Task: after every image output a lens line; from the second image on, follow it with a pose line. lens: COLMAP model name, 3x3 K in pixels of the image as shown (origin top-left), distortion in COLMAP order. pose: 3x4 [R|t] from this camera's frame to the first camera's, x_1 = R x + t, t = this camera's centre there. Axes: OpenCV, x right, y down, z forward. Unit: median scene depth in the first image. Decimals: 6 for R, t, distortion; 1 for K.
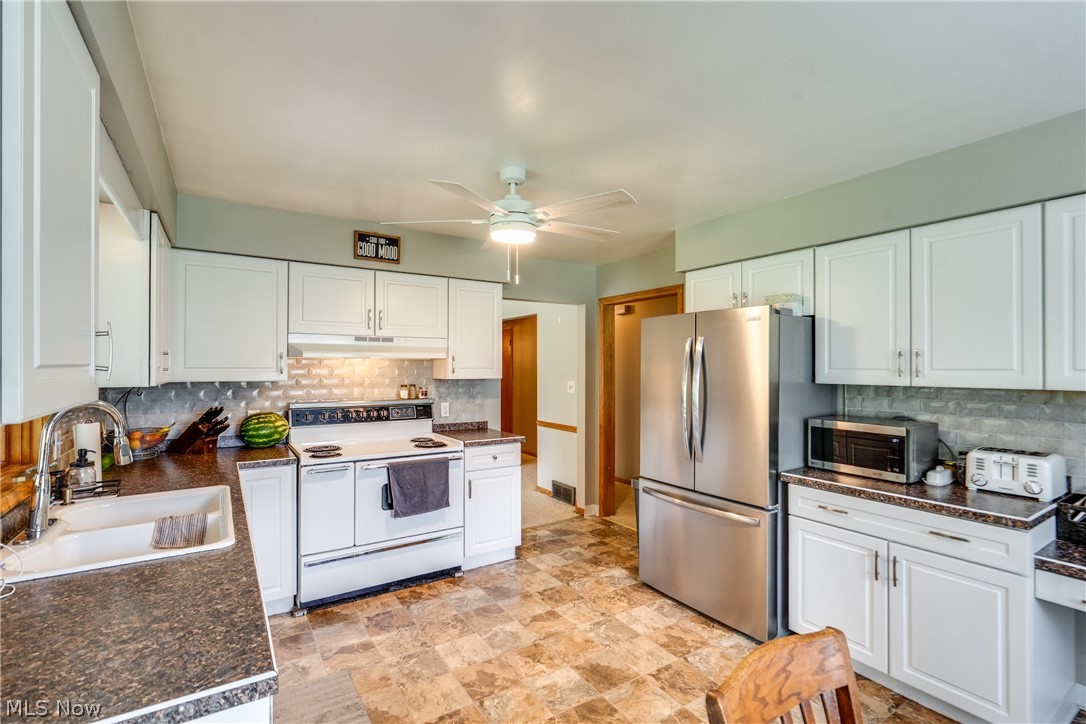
lens RADIAL K [[505.9, 0, 568.9], [0, 505.9, 361.8], [0, 0, 1]] dist [-0.004595, 0.002883]
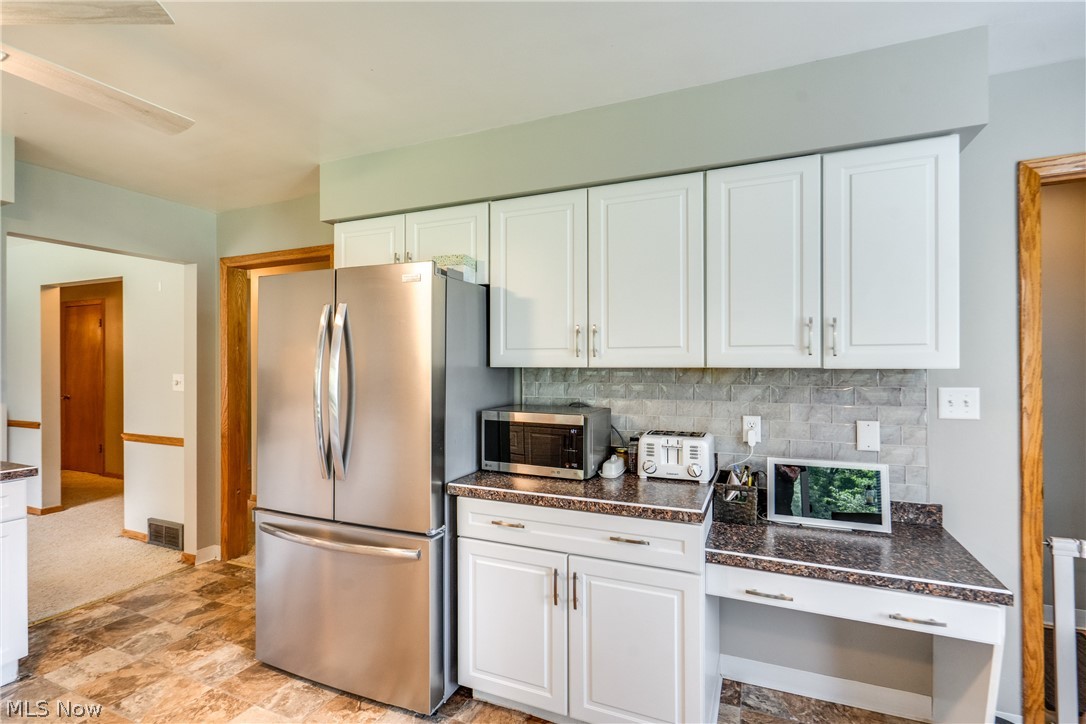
lens RADIAL K [[505.9, 0, 550.6], [0, 505.9, 368.0], [0, 0, 1]] dist [-0.004595, 0.002883]
pose [[0.850218, -0.010157, 0.526333, 0.132767], [-0.001650, 0.999758, 0.021959, 0.024922], [-0.526428, -0.019538, 0.849995, 0.239637]]
